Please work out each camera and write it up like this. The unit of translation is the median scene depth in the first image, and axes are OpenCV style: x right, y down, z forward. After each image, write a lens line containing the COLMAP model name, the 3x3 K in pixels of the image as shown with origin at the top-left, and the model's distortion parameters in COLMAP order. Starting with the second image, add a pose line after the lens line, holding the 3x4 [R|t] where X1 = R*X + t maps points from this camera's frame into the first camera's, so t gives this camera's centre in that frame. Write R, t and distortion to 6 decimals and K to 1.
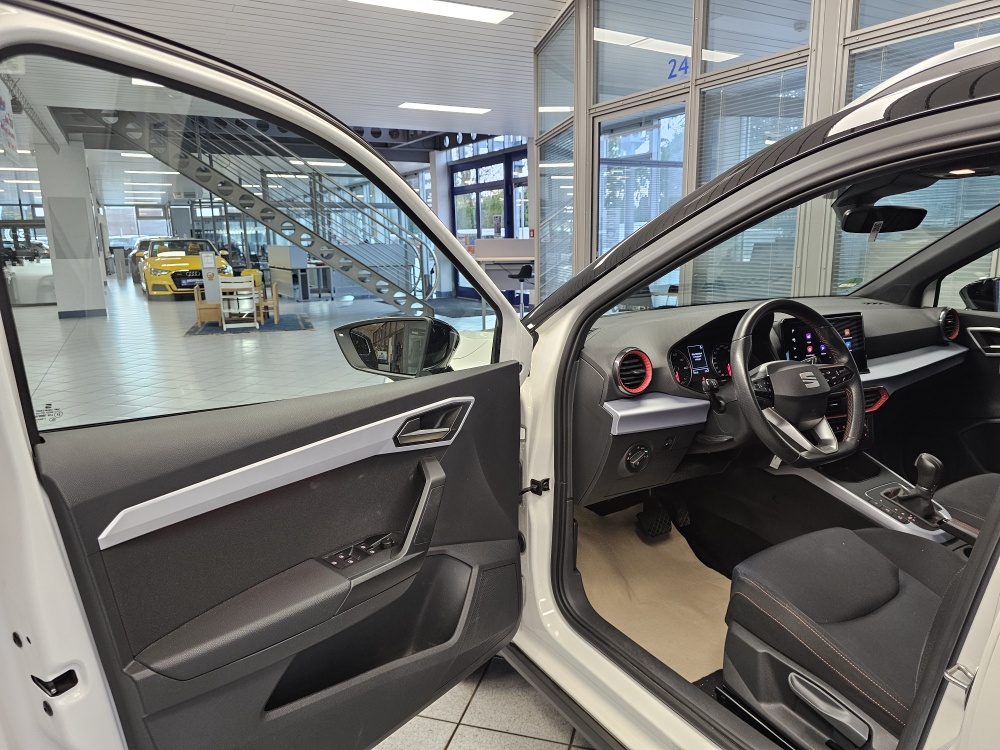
lens RADIAL K [[671.7, 0, 502.5], [0, 671.7, 375.4], [0, 0, 1]] dist [0.078447, -0.075534]
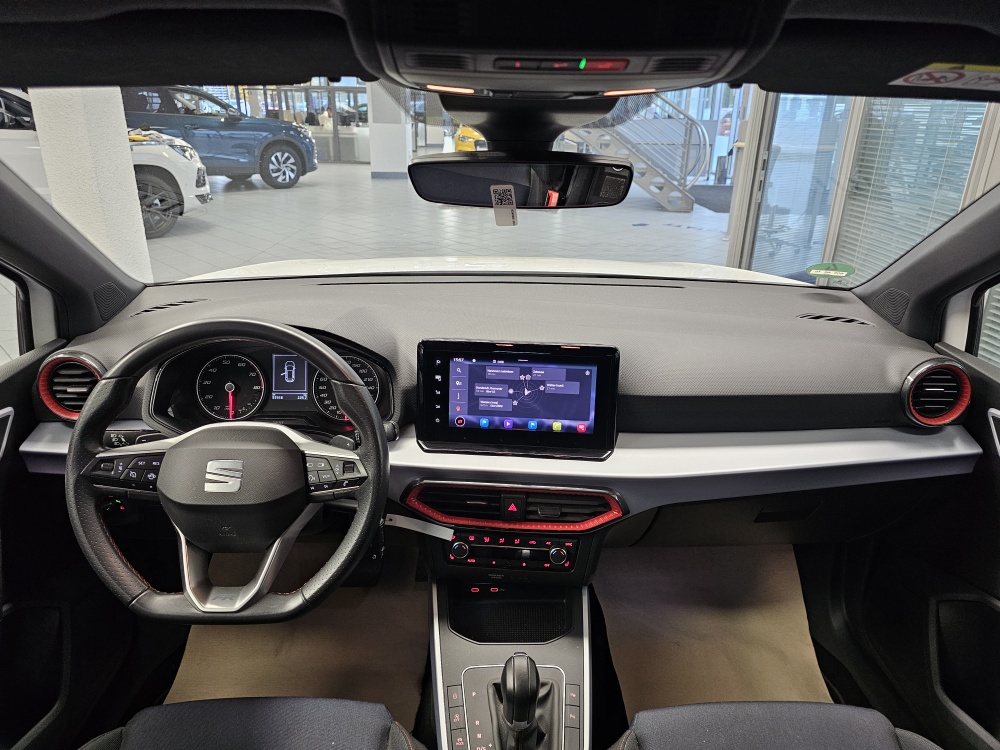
lens RADIAL K [[668.3, 0, 500.0], [0, 668.3, 374.3], [0, 0, 1]] dist [0.052171, -0.051432]
pose [[0.870704, 0.212767, -0.443402, 0.141334], [-0.130896, 0.969312, 0.208086, -0.034962], [0.474069, -0.123142, 0.871834, 0.104402]]
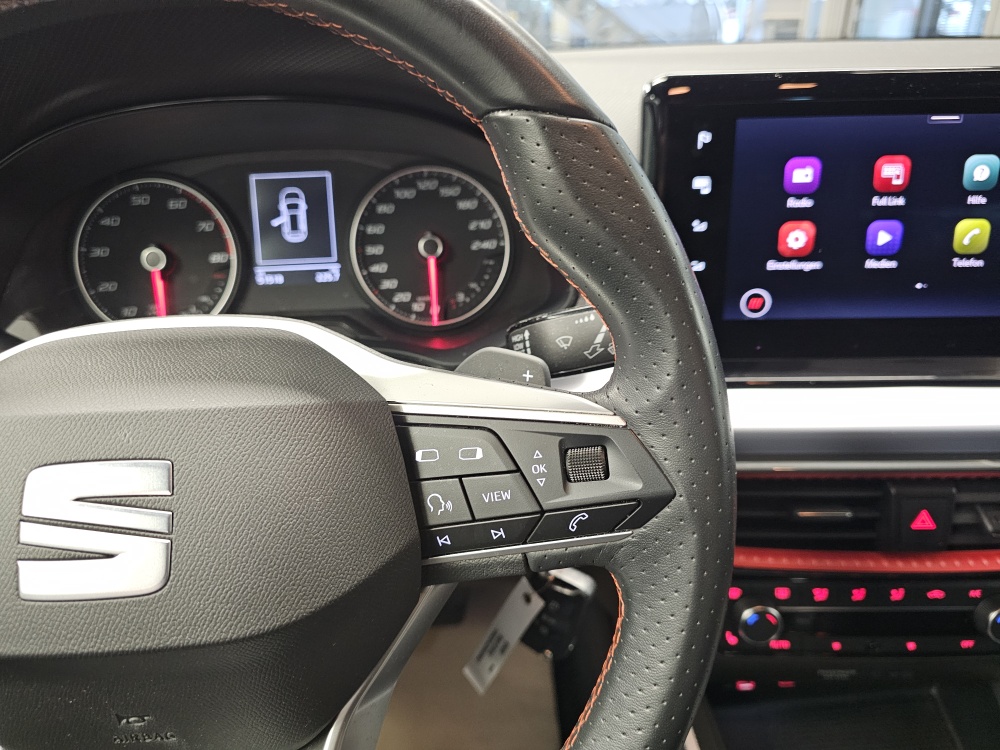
lens RADIAL K [[693.7, 0, 492.2], [0, 693.7, 379.8], [0, 0, 1]] dist [0.001308, -0.018874]
pose [[0.885395, 0.206972, -0.416219, 0.092362], [-0.077643, 0.948673, 0.306580, -0.010871], [0.458309, -0.239128, 0.856020, 0.150991]]
